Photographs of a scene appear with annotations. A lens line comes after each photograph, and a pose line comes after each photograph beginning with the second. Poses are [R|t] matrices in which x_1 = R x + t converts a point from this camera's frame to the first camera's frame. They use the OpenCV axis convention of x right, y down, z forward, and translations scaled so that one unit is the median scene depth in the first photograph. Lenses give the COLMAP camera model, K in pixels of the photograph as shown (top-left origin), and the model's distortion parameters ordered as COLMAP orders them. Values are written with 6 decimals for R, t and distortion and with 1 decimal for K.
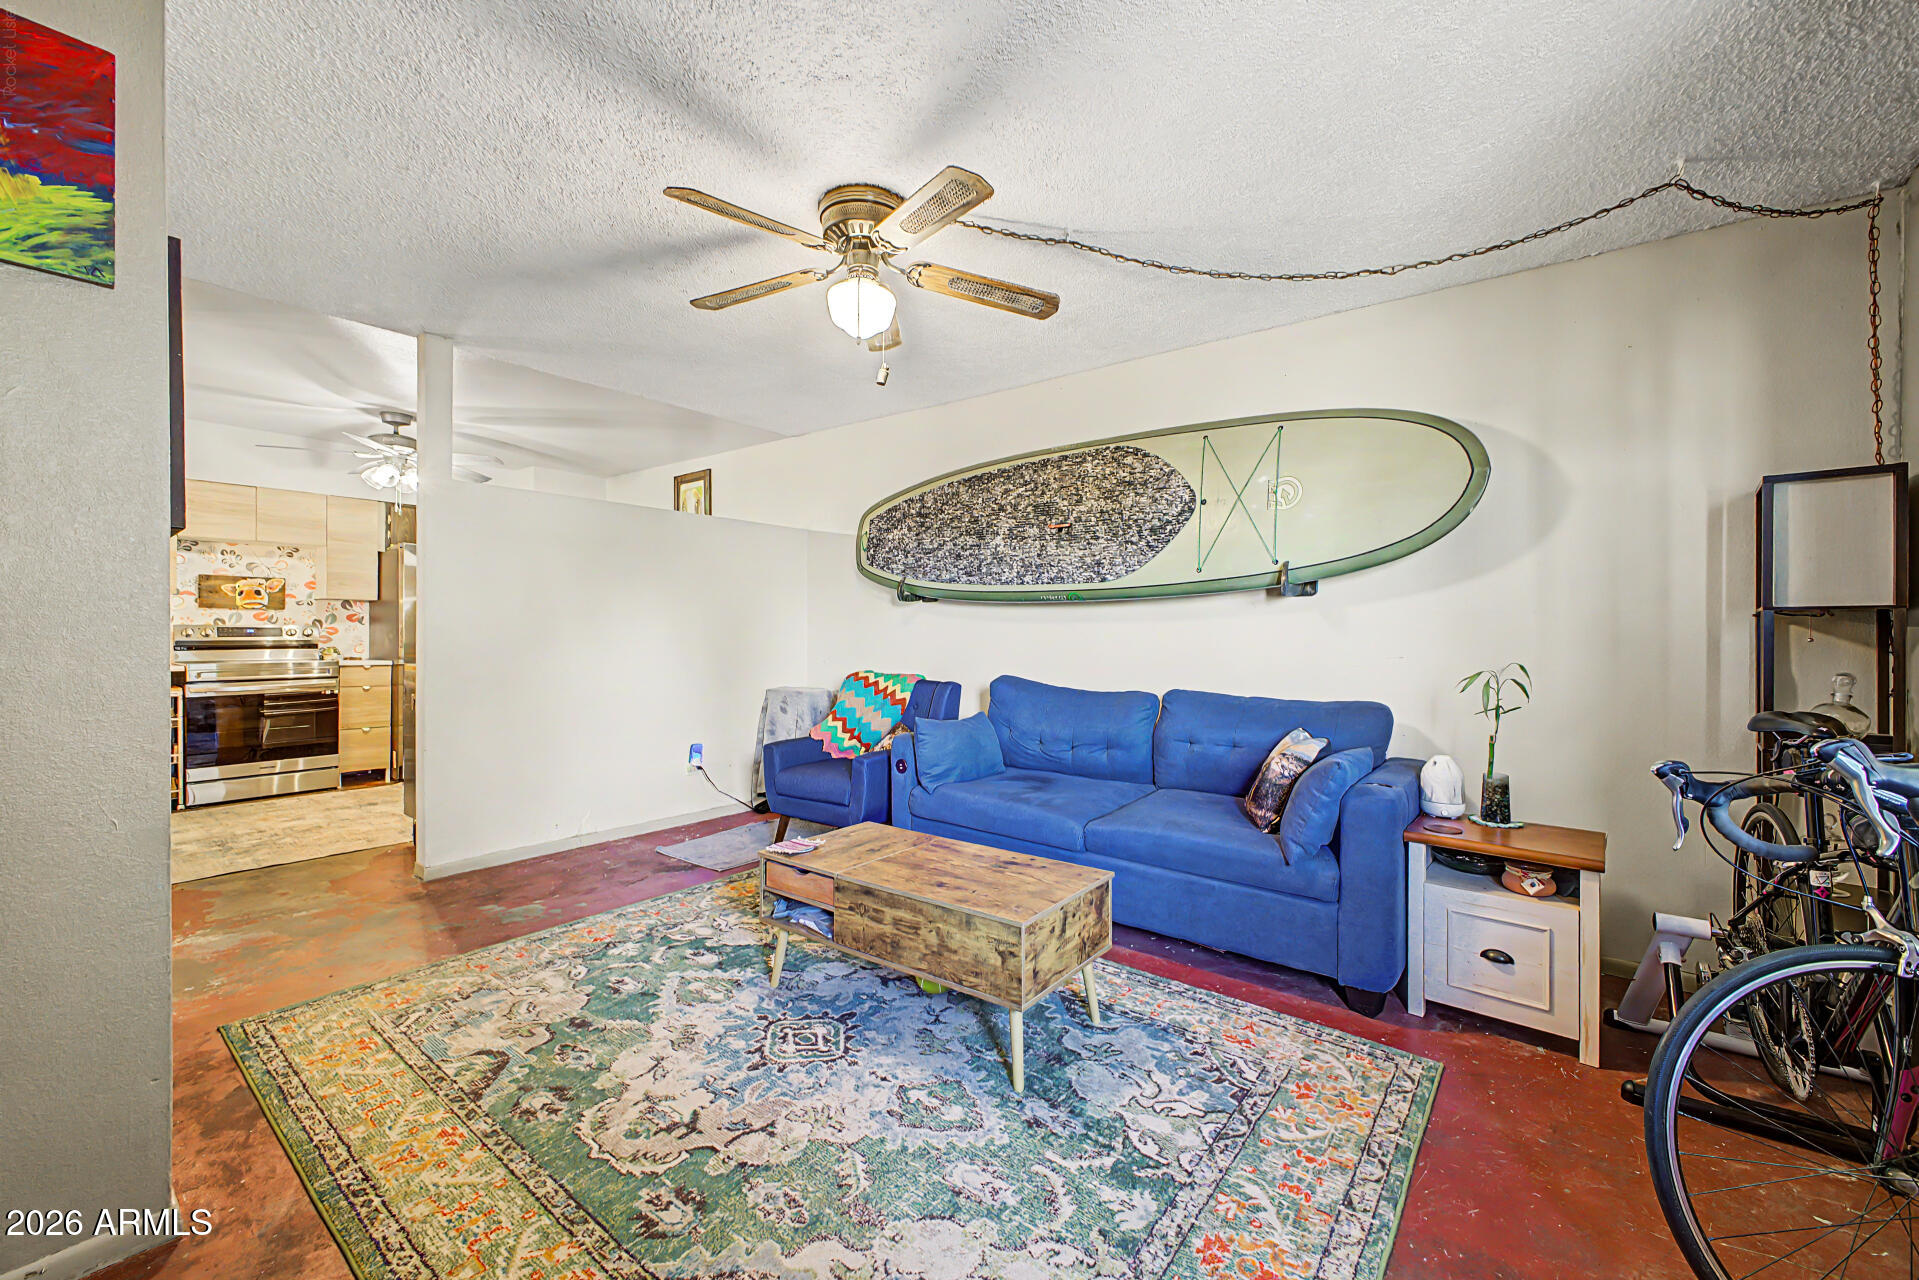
lens RADIAL K [[851.0, 0, 980.8], [0, 851.0, 634.9], [0, 0, 1]] dist [0.023276, -0.000473]
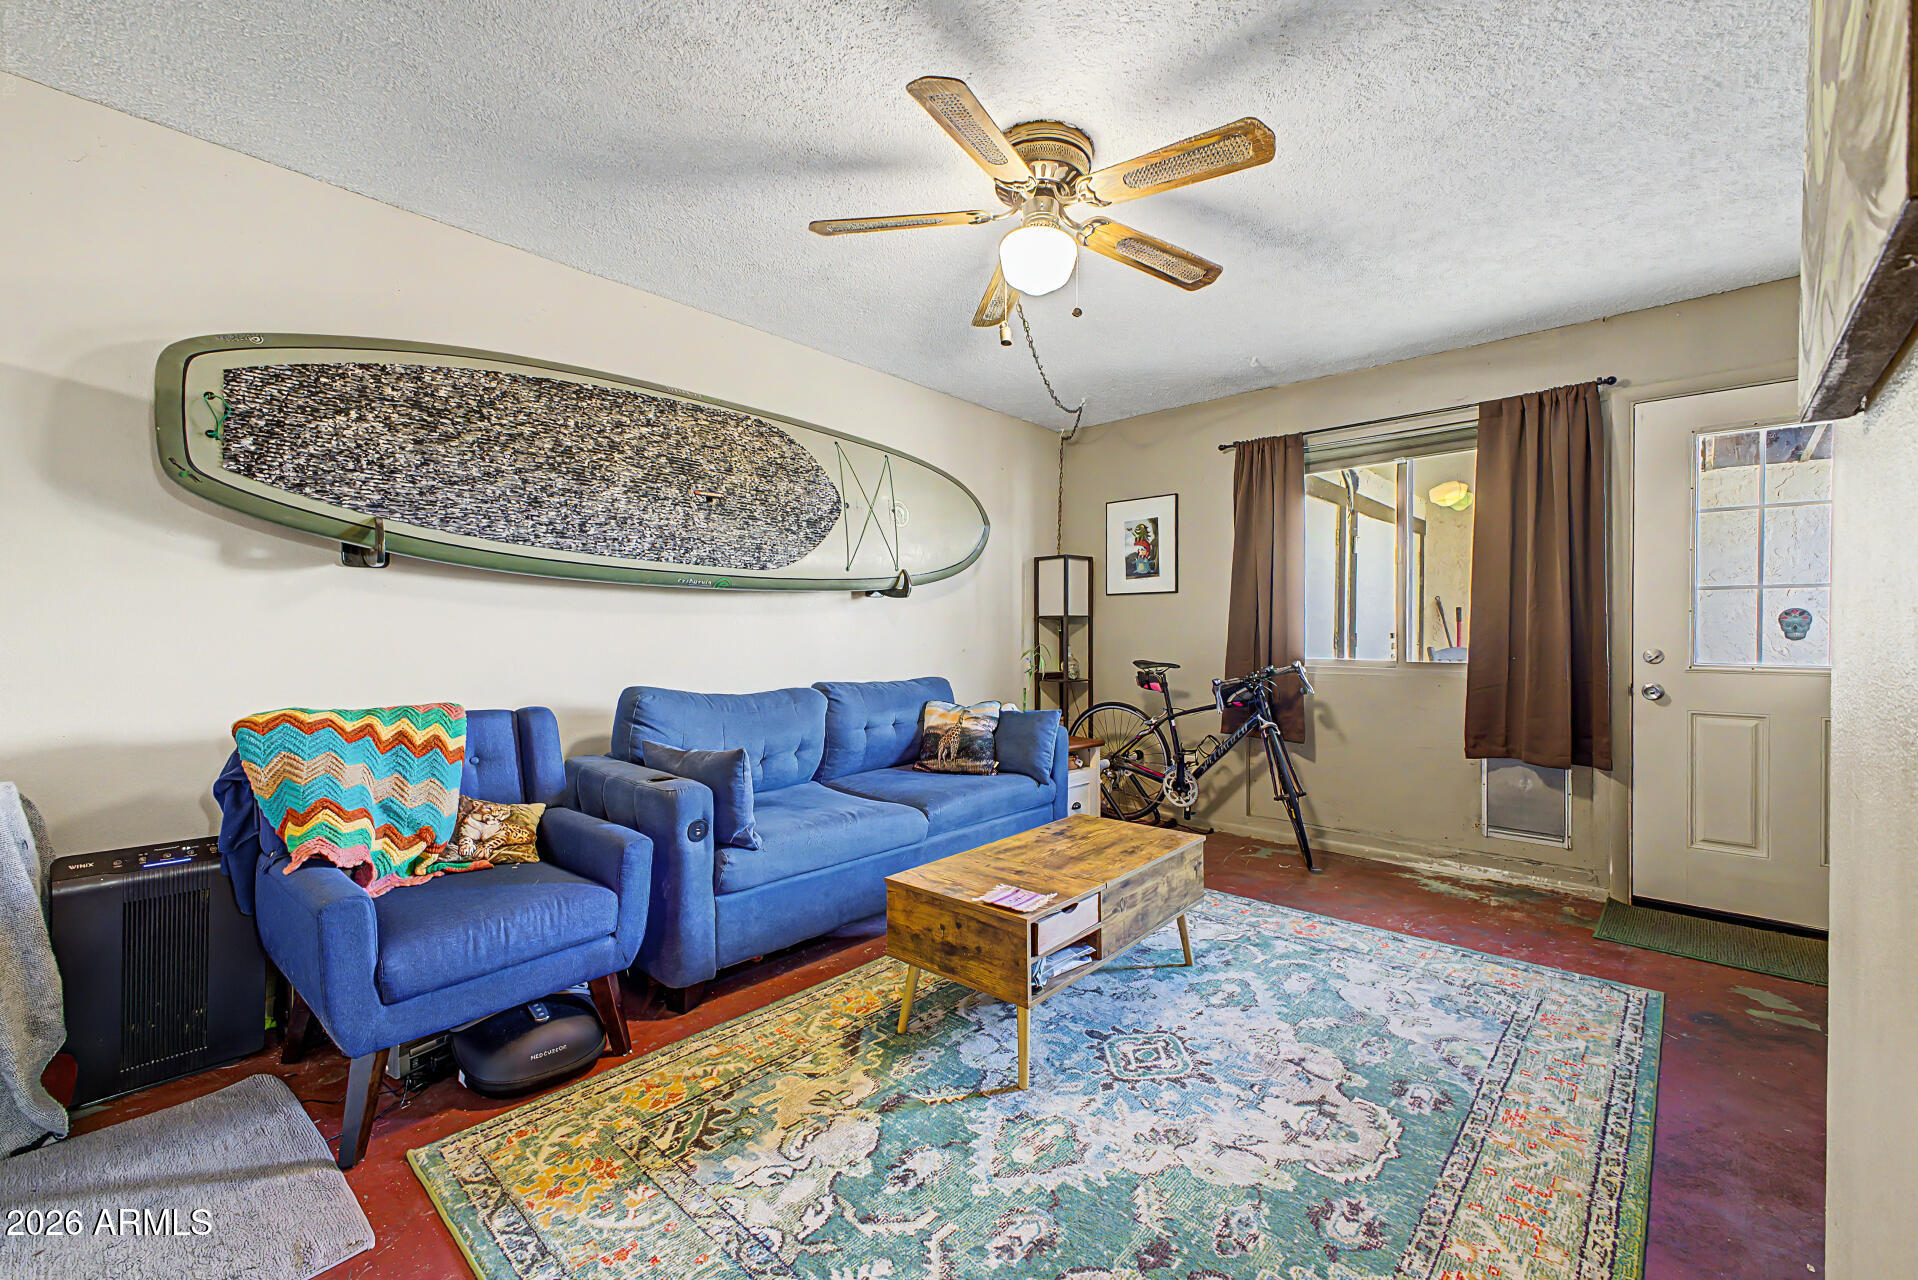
lens RADIAL K [[850.5, 0, 980.3], [0, 850.5, 634.9], [0, 0, 1]] dist [0.023276, -0.000473]
pose [[-0.024149, -0.007360, 0.999681, -1.017132], [-0.001566, 0.999972, 0.007324, -0.001185], [-0.999707, -0.001388, -0.024160, 1.071606]]
